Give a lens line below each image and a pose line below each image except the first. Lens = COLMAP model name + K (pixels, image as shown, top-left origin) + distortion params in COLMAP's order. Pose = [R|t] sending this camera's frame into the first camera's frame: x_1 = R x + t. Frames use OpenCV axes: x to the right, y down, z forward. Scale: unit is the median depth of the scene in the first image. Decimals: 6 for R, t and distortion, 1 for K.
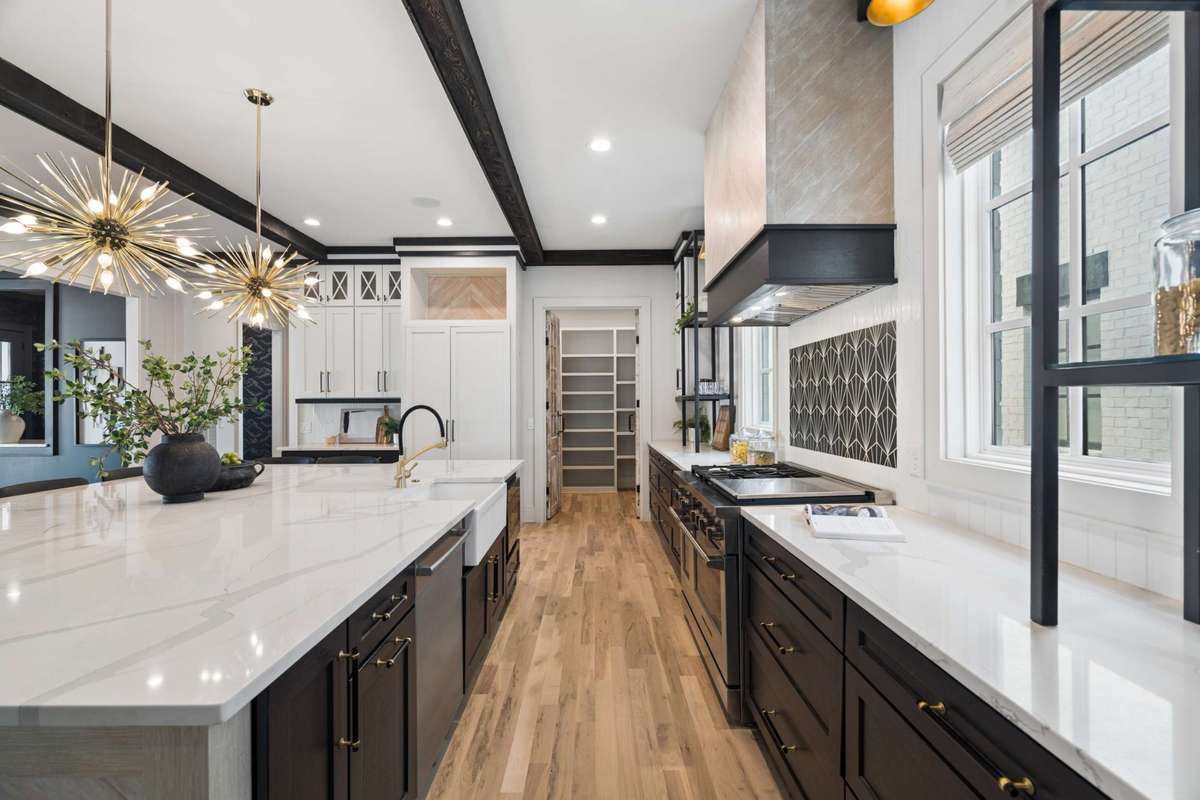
lens RADIAL K [[546.6, 0, 600.0], [0, 546.6, 400.0], [0, 0, 1]] dist [-0.012433, -0.000124]
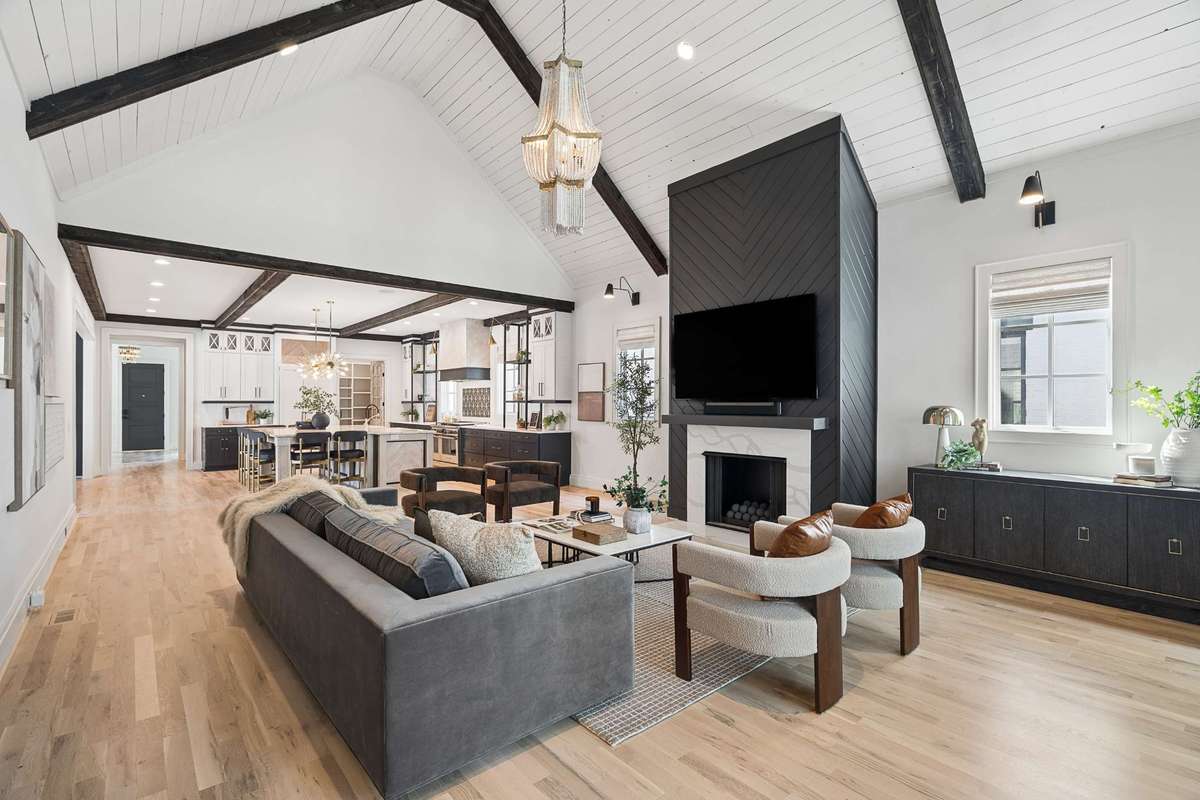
lens RADIAL K [[546.6, 0, 600.0], [0, 546.6, 400.0], [0, 0, 1]] dist [-0.012433, -0.000124]
pose [[0.764685, 0.005574, 0.644380, -0.759068], [-0.006565, 0.999978, -0.000860, -0.013421], [-0.644370, -0.003573, 0.764705, -1.379722]]
